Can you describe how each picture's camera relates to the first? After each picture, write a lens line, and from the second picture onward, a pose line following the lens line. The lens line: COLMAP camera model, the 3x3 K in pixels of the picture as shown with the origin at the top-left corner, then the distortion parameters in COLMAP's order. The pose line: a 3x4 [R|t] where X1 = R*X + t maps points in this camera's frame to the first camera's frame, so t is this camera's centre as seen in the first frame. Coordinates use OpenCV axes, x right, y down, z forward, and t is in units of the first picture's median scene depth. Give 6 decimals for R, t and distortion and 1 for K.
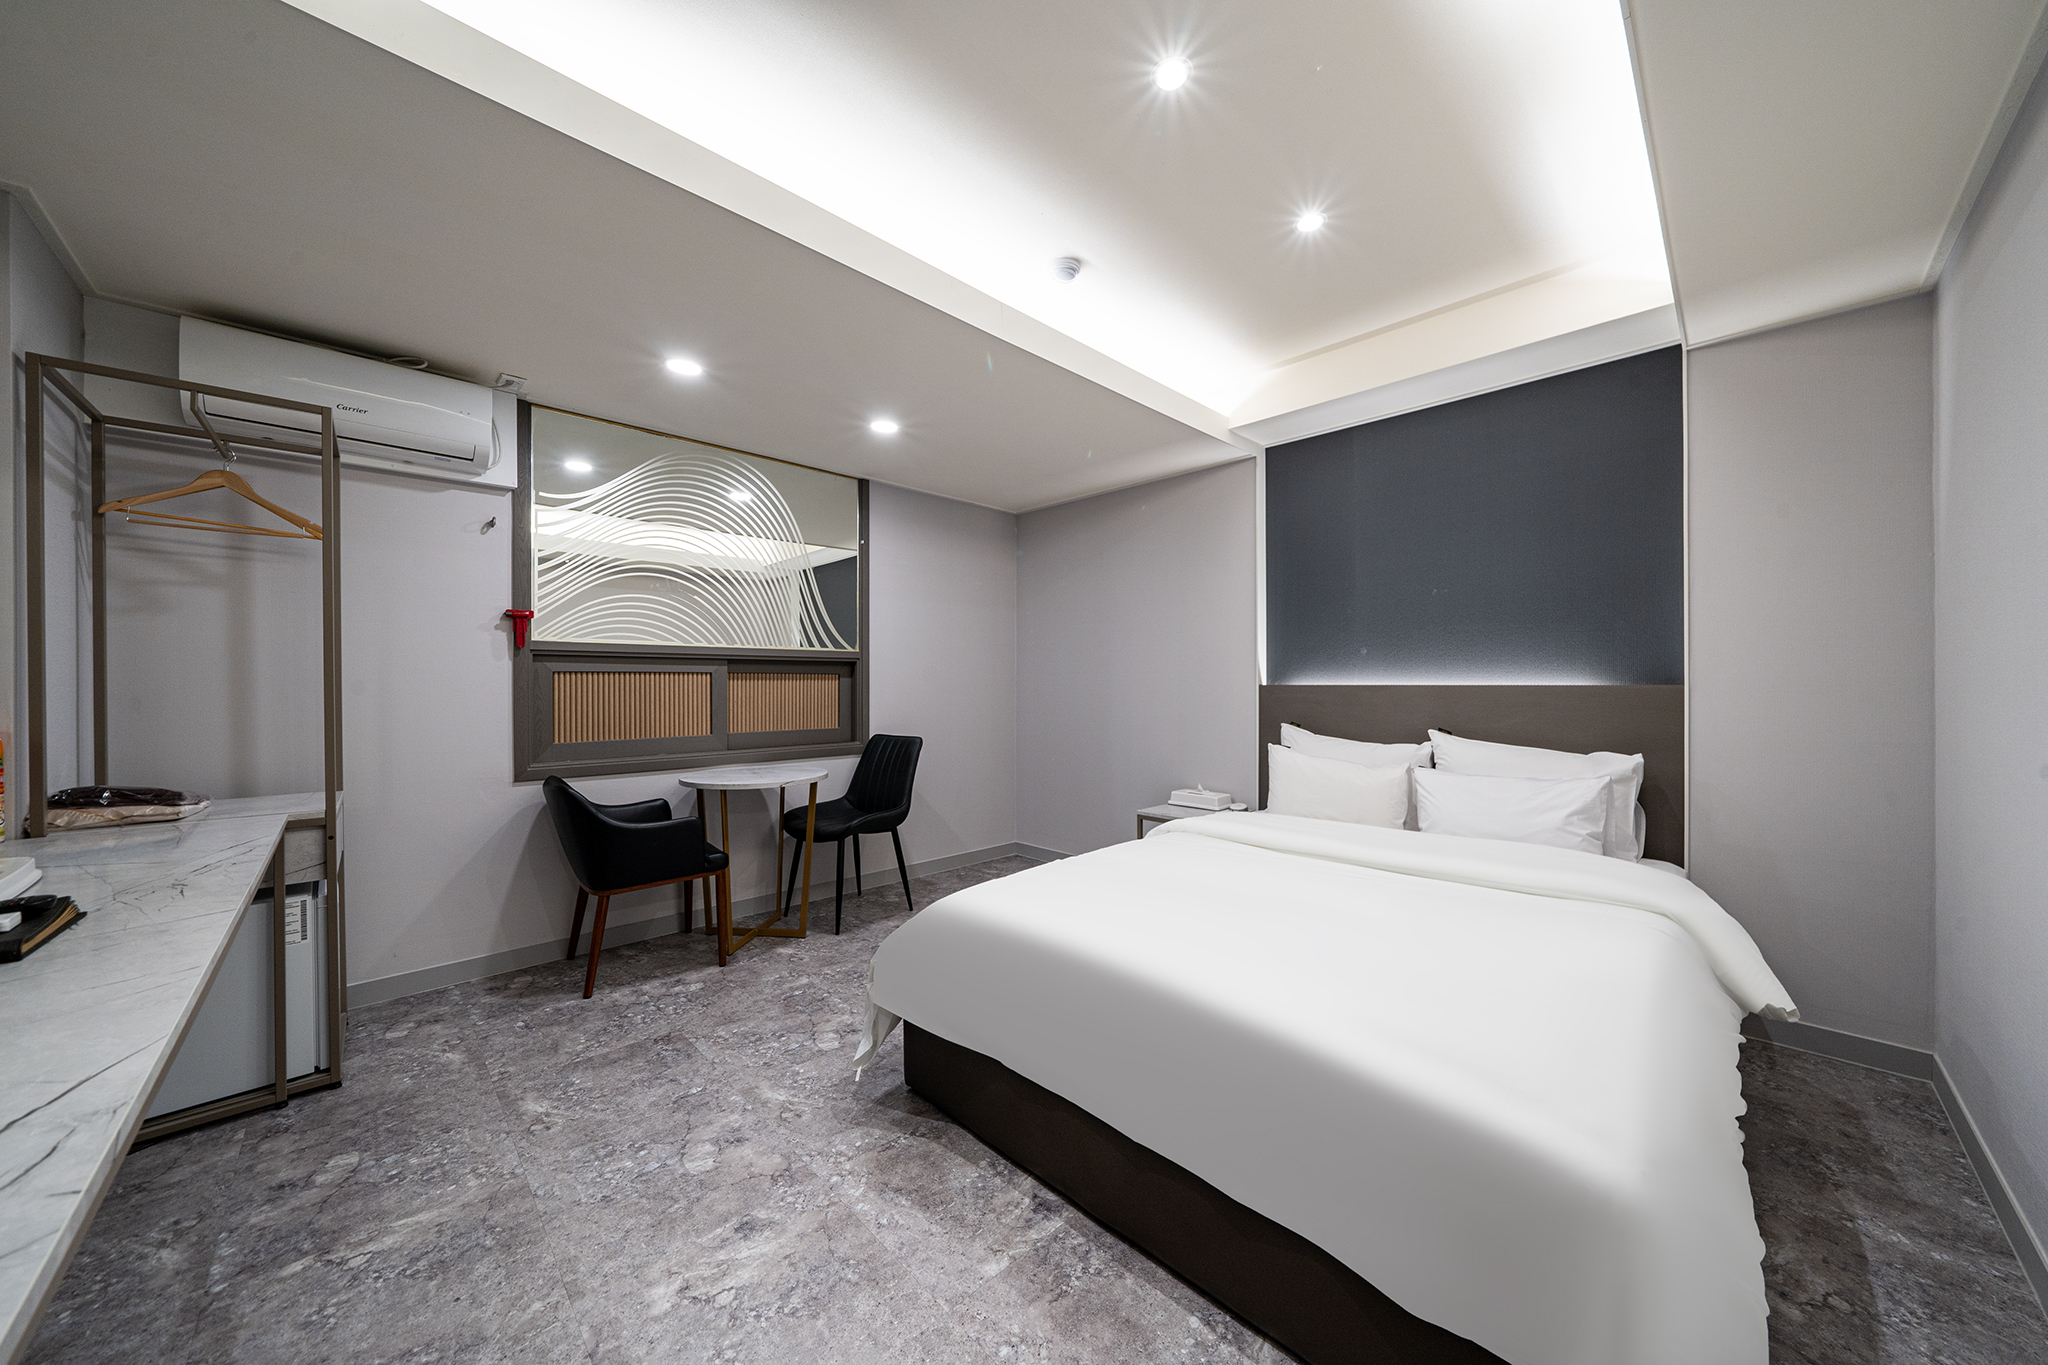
lens RADIAL K [[704.6, 0, 1038.2], [0, 704.6, 697.3], [0, 0, 1]] dist [-0.001924, 0.001480]
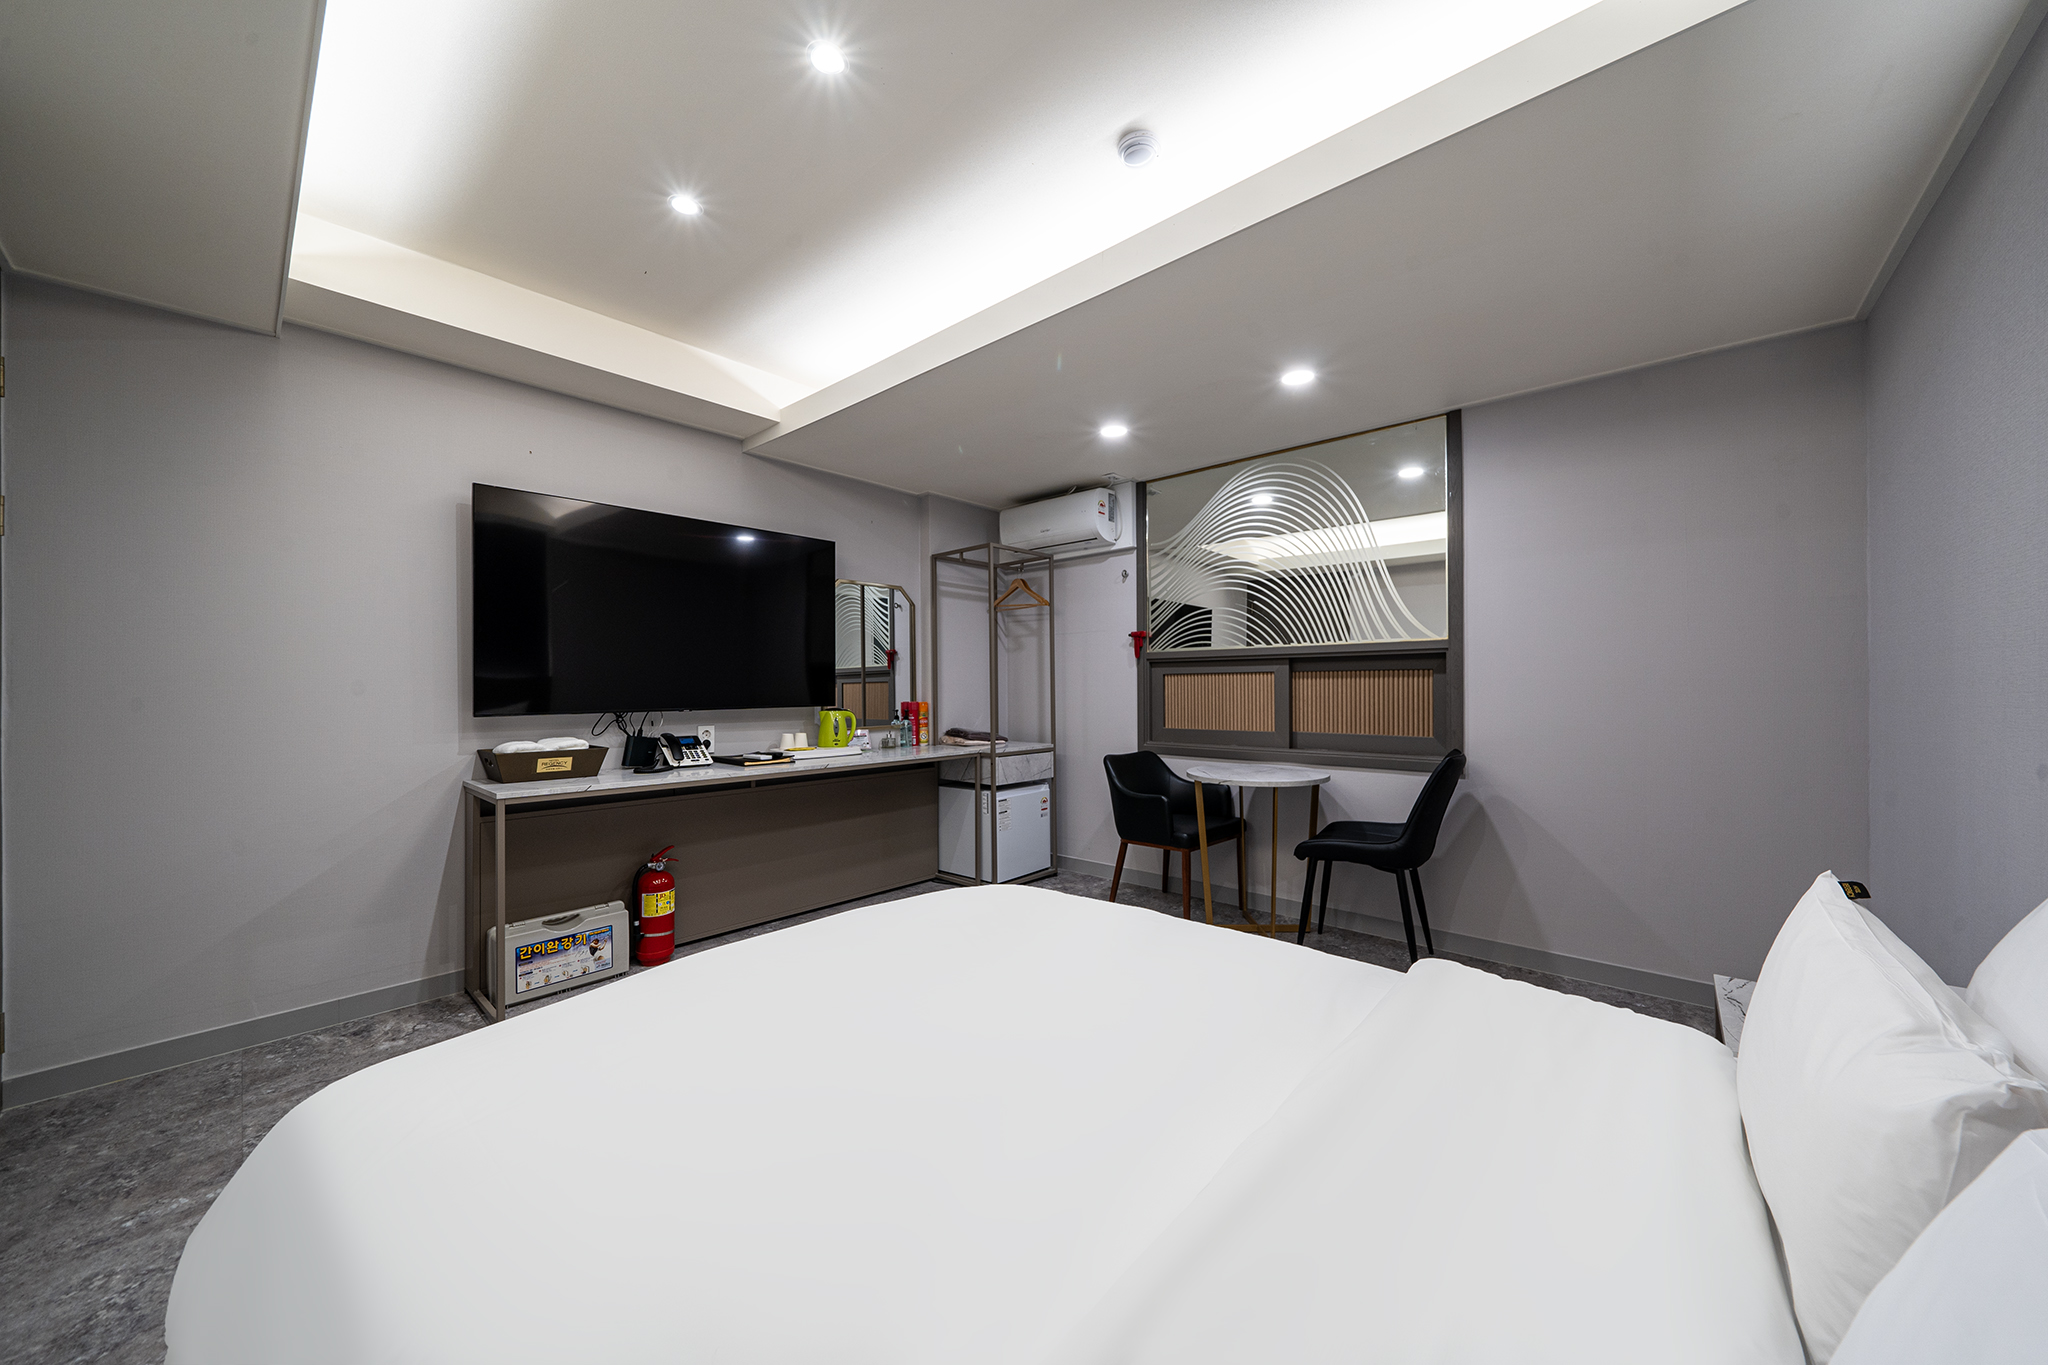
lens RADIAL K [[704.6, 0, 1045.4], [0, 704.6, 691.3], [0, 0, 1]] dist [-0.001924, 0.001480]
pose [[0.086594, 0.004817, -0.996232, 0.725261], [-0.007533, 0.999963, 0.004180, -0.010208], [0.996215, 0.007142, 0.086627, 0.757386]]
